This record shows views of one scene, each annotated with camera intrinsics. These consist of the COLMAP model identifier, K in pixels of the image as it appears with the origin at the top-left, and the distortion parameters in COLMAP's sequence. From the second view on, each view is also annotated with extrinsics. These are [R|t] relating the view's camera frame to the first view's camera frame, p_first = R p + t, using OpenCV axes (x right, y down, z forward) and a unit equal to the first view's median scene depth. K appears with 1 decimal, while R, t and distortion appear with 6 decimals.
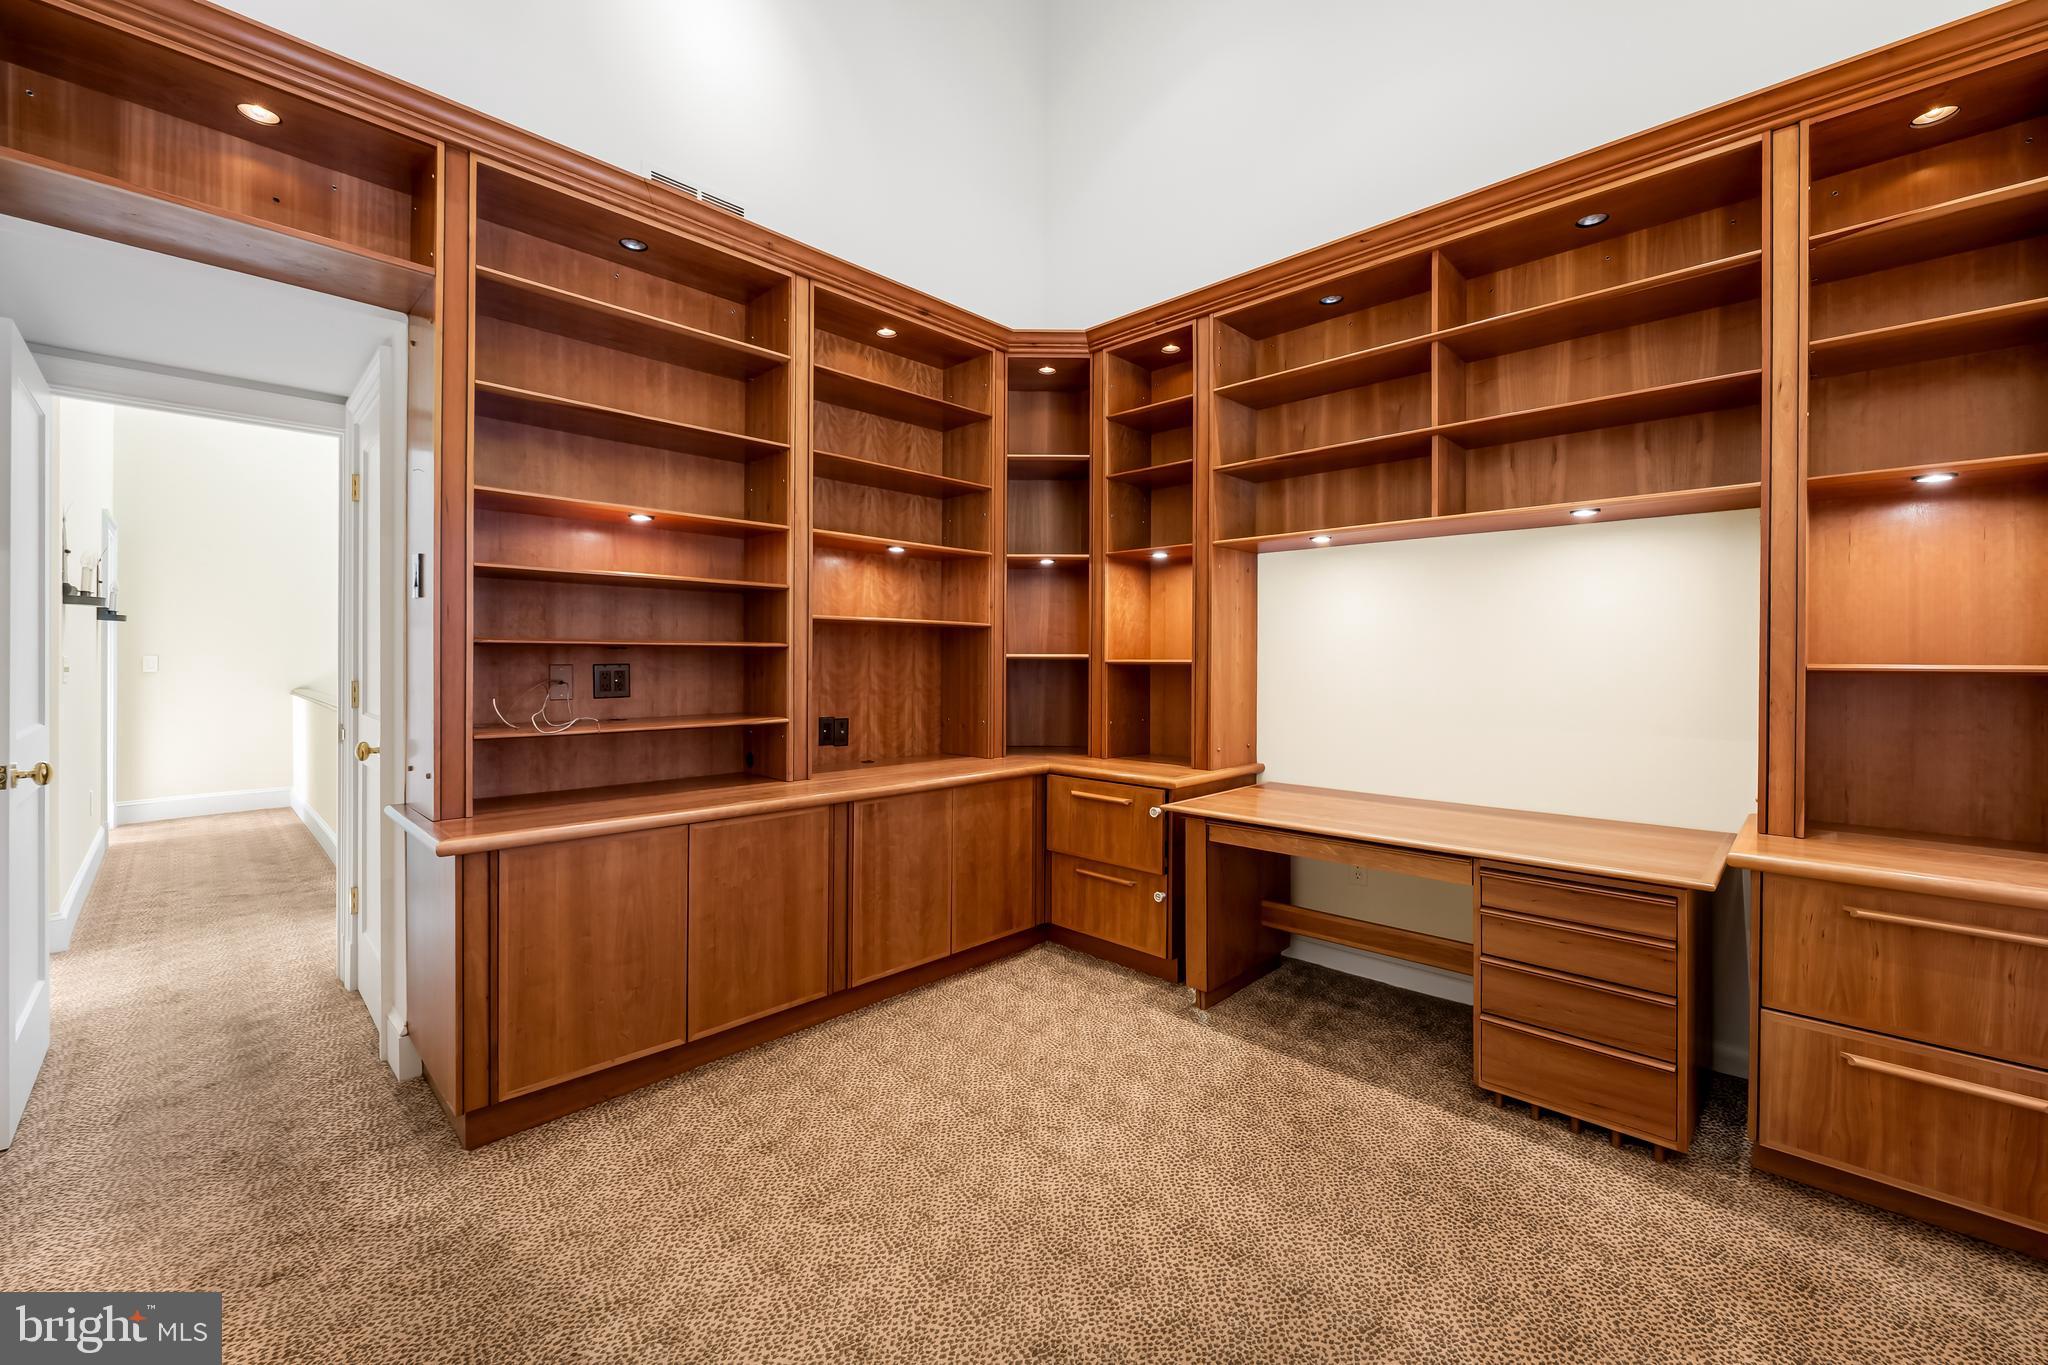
lens RADIAL K [[820.6, 0, 1024.2], [0, 820.6, 663.8], [0, 0, 1]] dist [-0.011591, 0.000501]
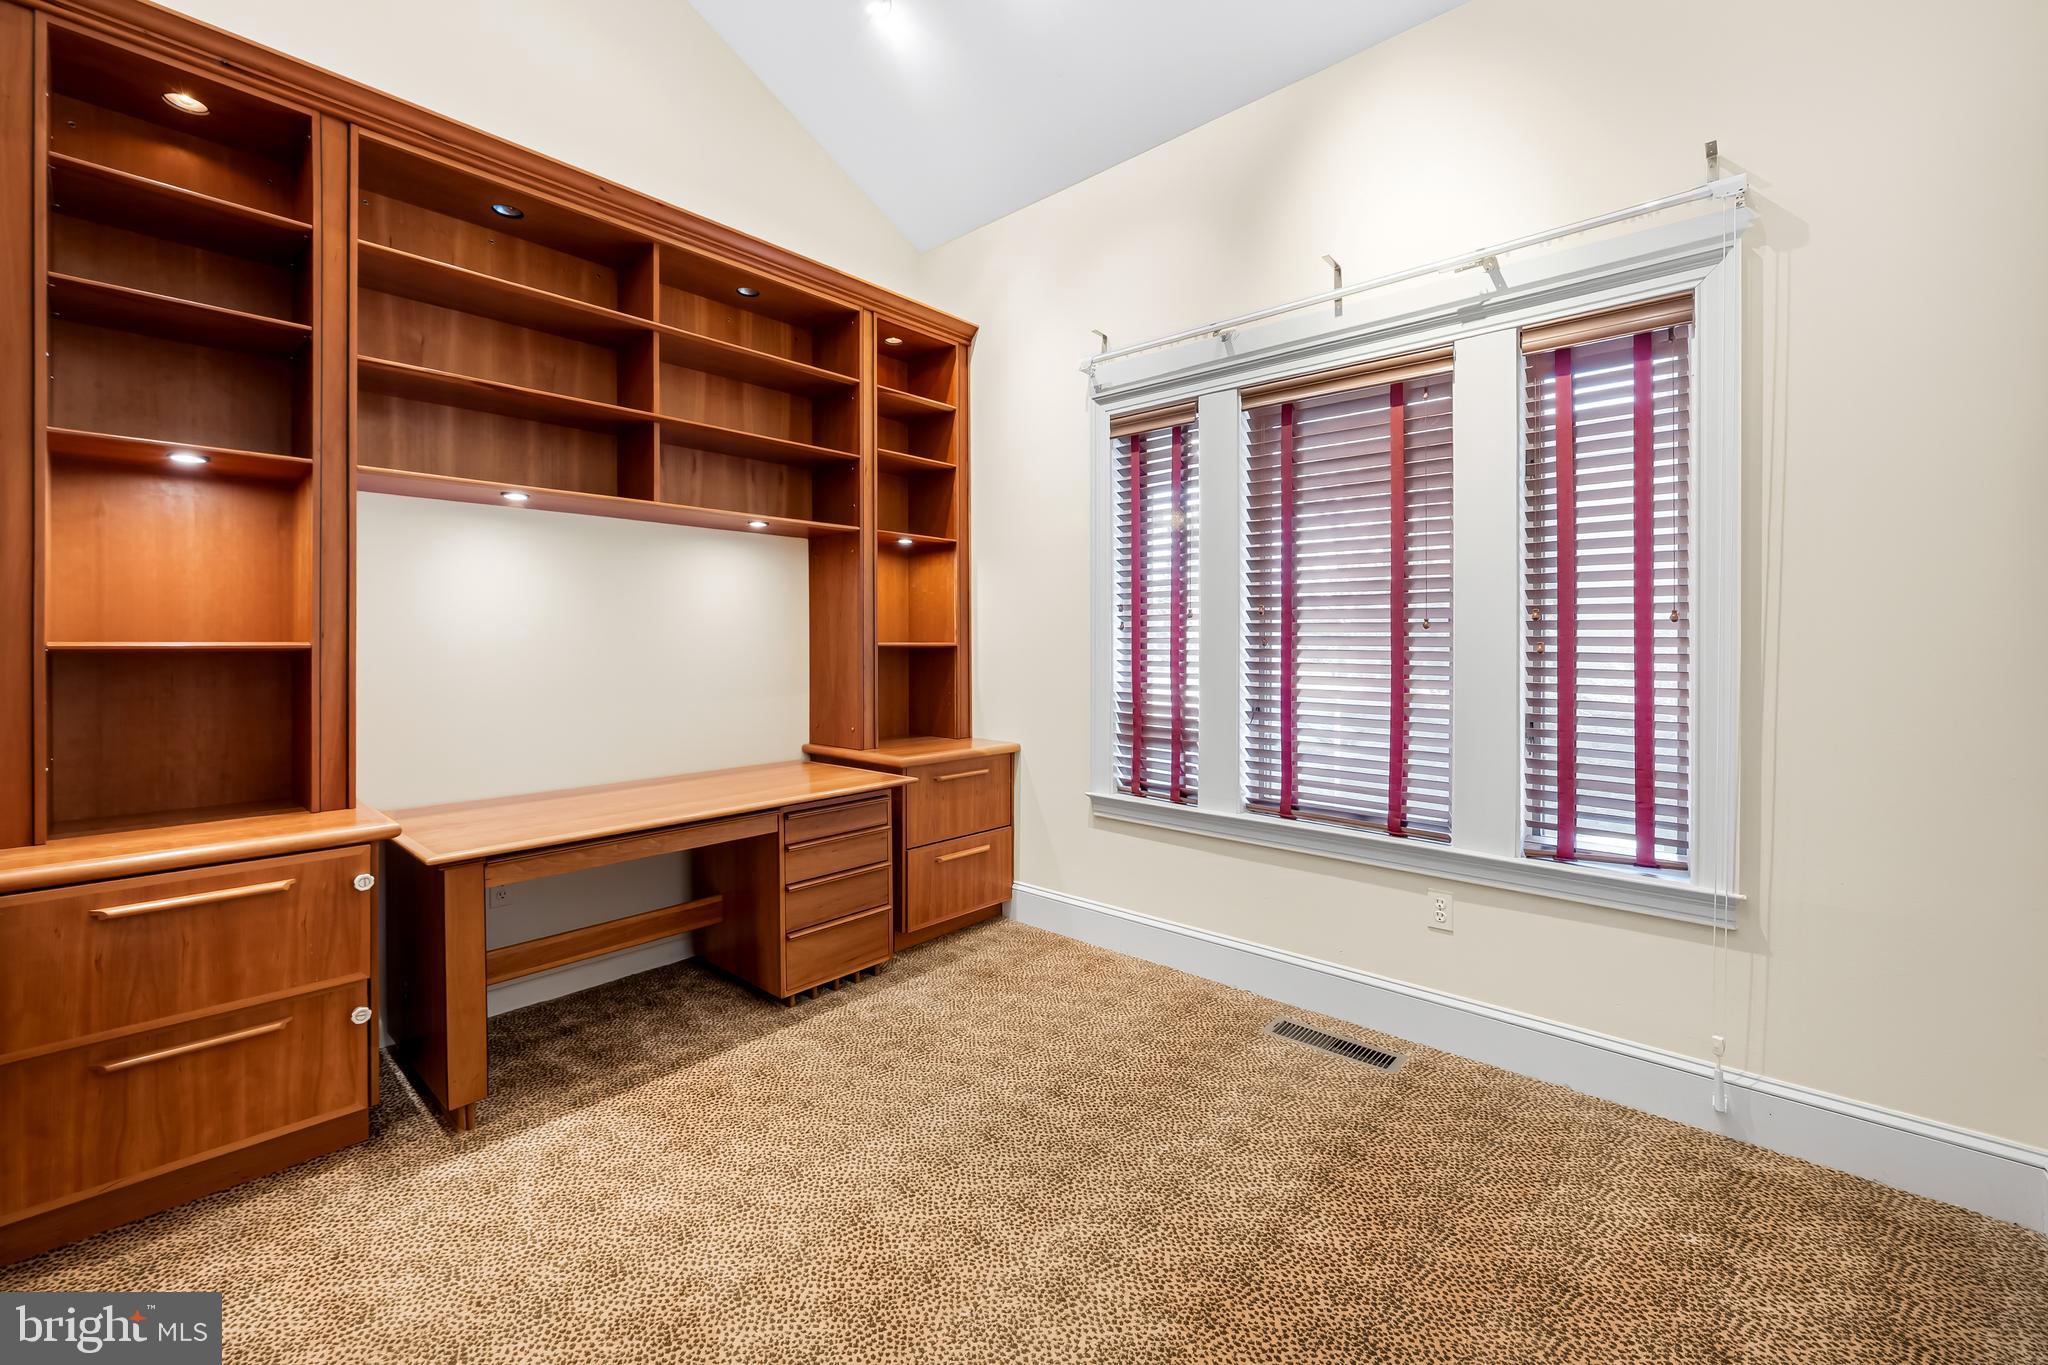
lens RADIAL K [[820.6, 0, 1042.0], [0, 820.6, 643.9], [0, 0, 1]] dist [-0.011591, 0.000501]
pose [[-0.043281, -0.008695, 0.999025, -0.575965], [0.004290, 0.999951, 0.008889, -0.009570], [-0.999054, 0.004670, -0.043241, 0.589645]]
